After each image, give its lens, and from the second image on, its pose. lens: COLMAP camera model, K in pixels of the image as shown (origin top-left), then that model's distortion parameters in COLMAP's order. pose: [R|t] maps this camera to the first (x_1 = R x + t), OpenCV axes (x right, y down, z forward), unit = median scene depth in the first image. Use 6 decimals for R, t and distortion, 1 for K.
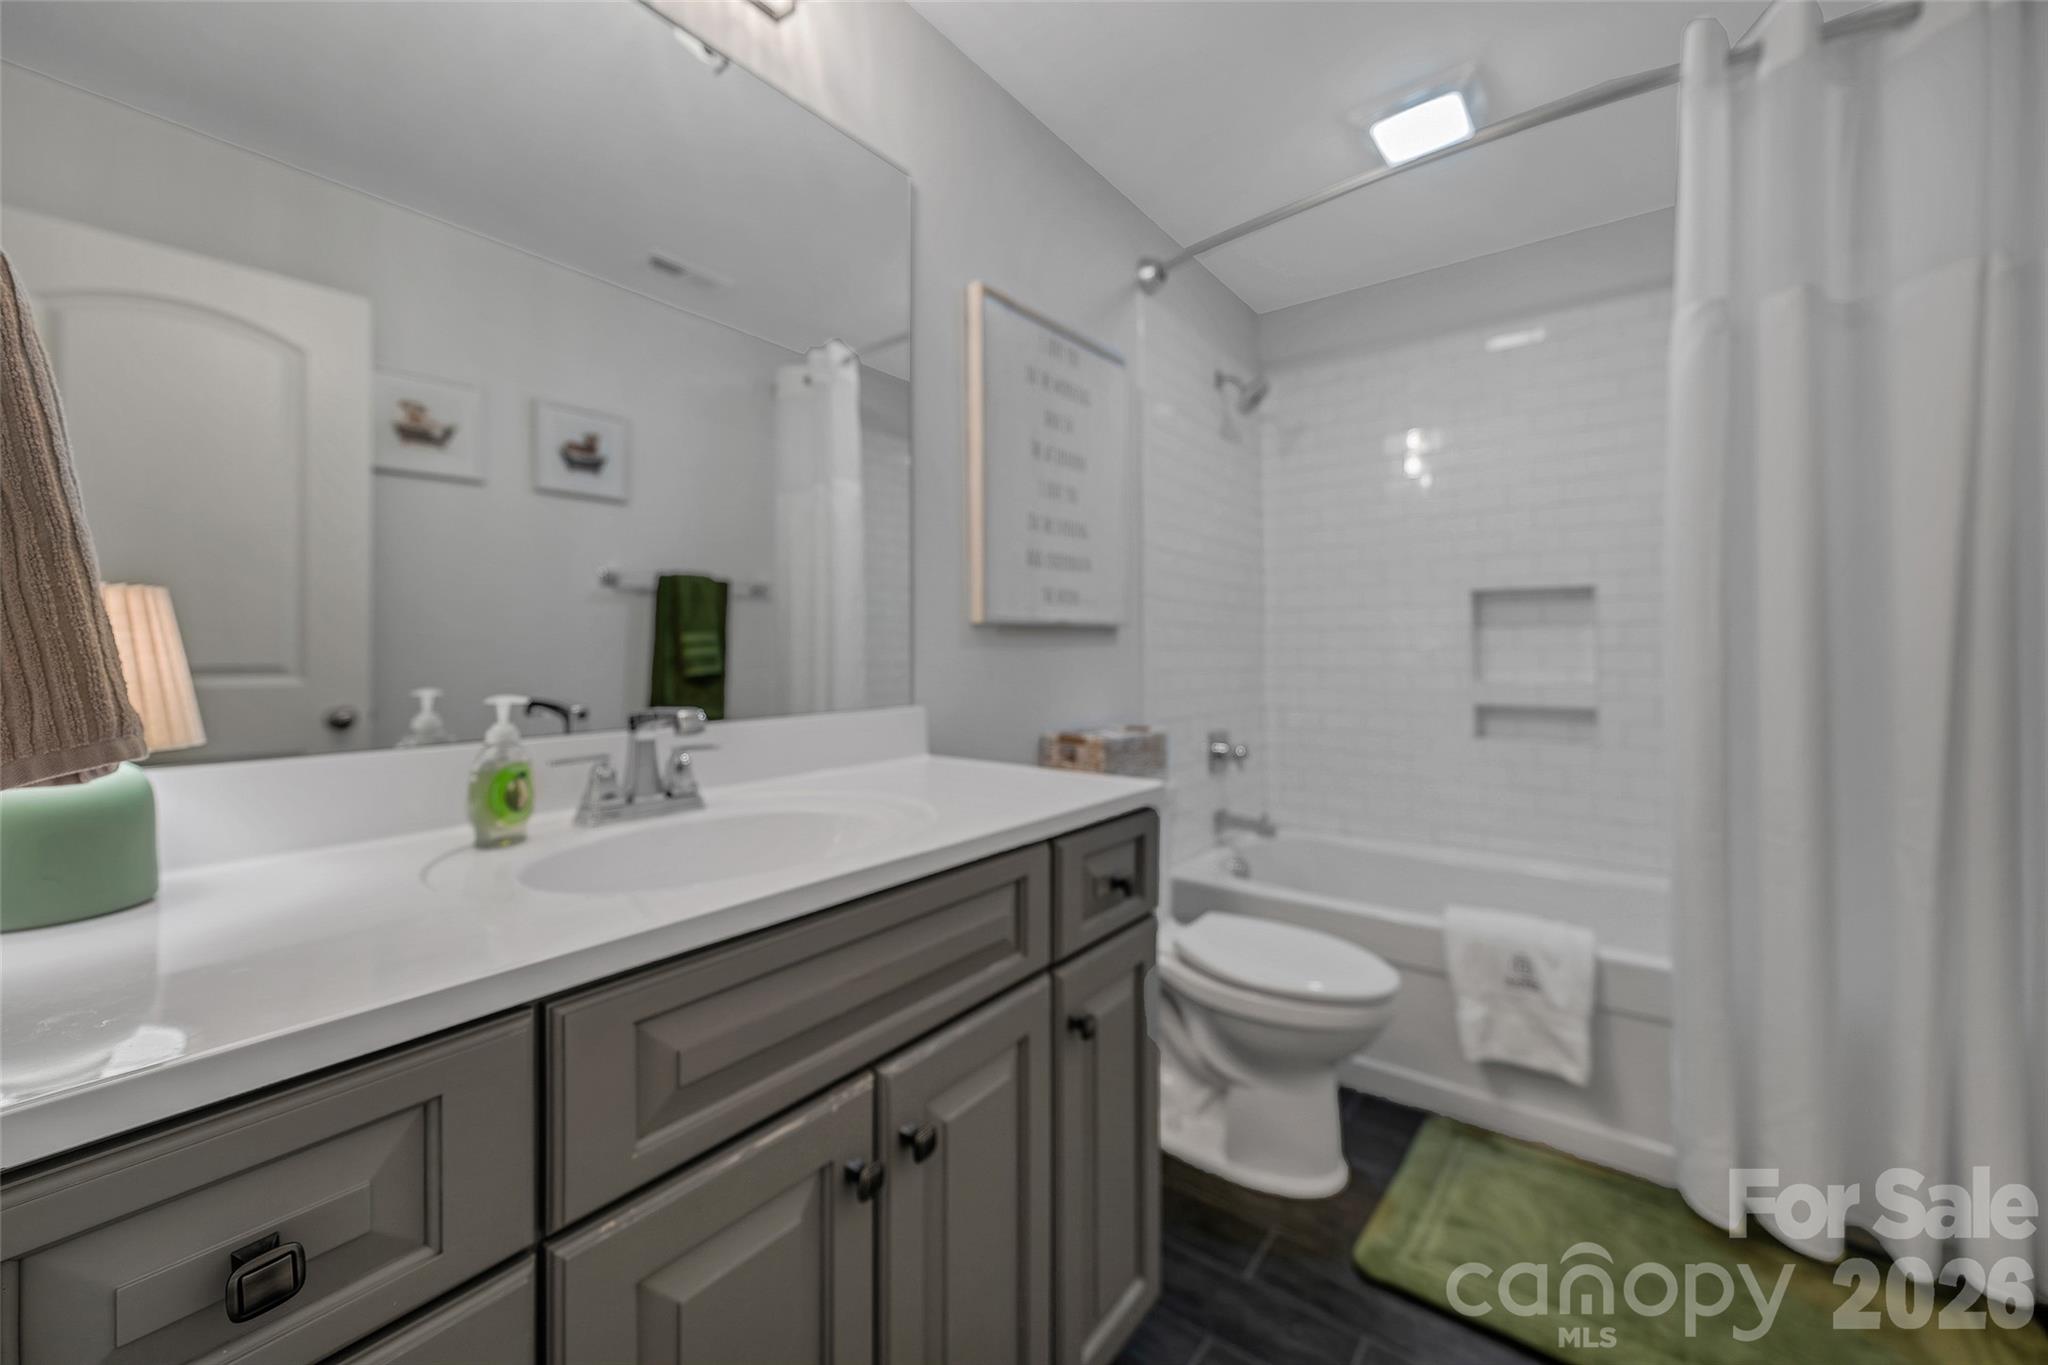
lens RADIAL K [[824.4, 0, 999.9], [0, 824.4, 671.9], [0, 0, 1]] dist [0.001378, -0.000266]
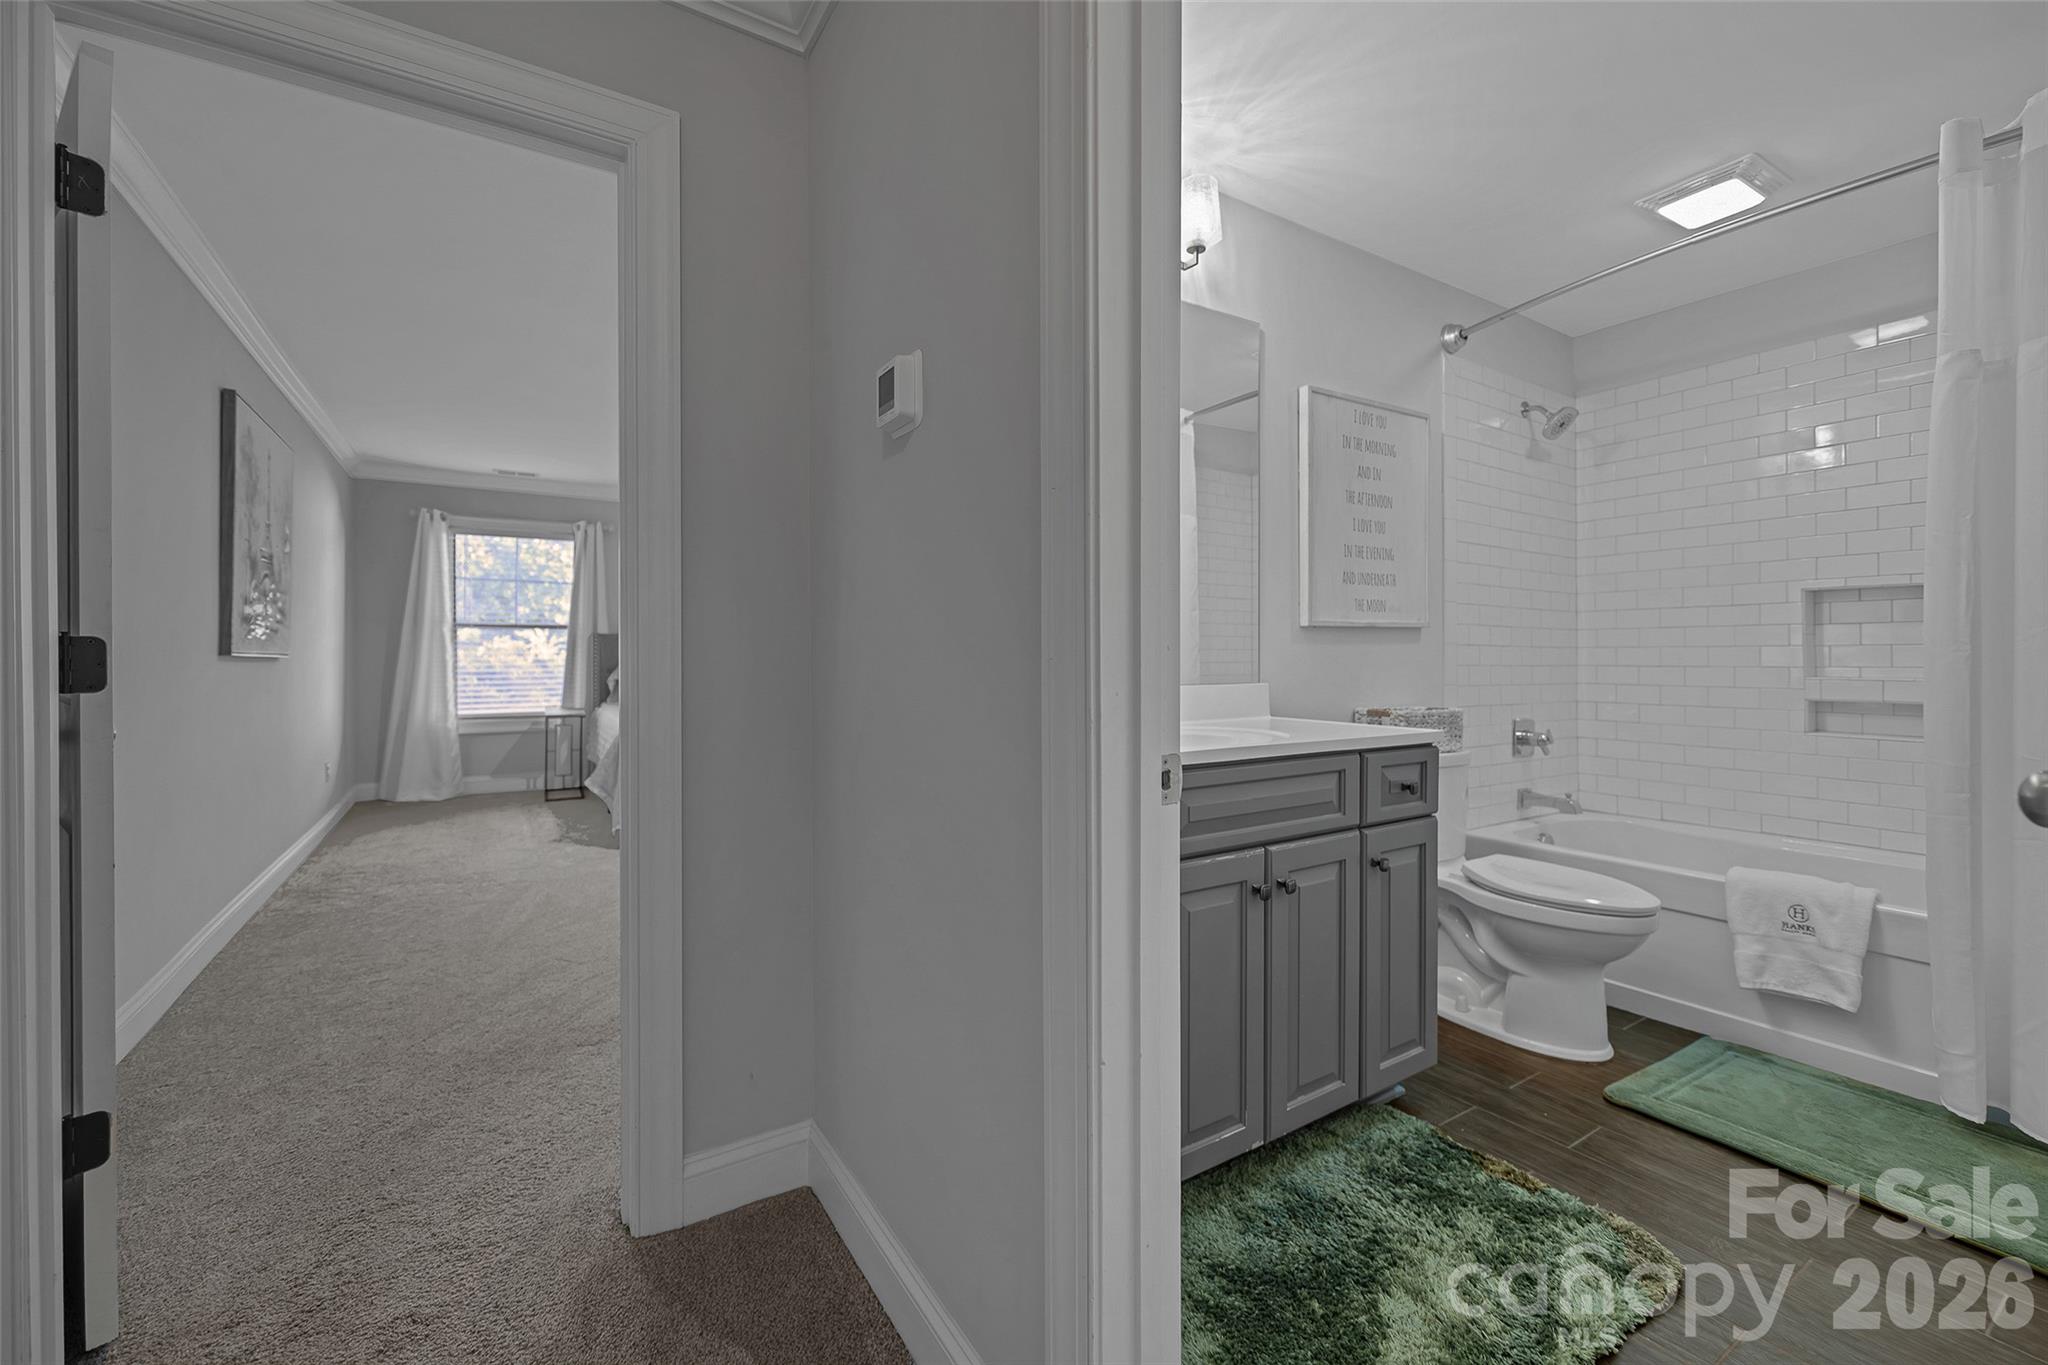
lens RADIAL K [[824.4, 0, 999.9], [0, 824.4, 671.9], [0, 0, 1]] dist [0.001378, -0.000266]
pose [[0.938554, 0.006320, -0.345074, -0.029604], [-0.009225, 0.999934, -0.006777, 0.033101], [0.345008, 0.009544, 0.938551, -0.502538]]
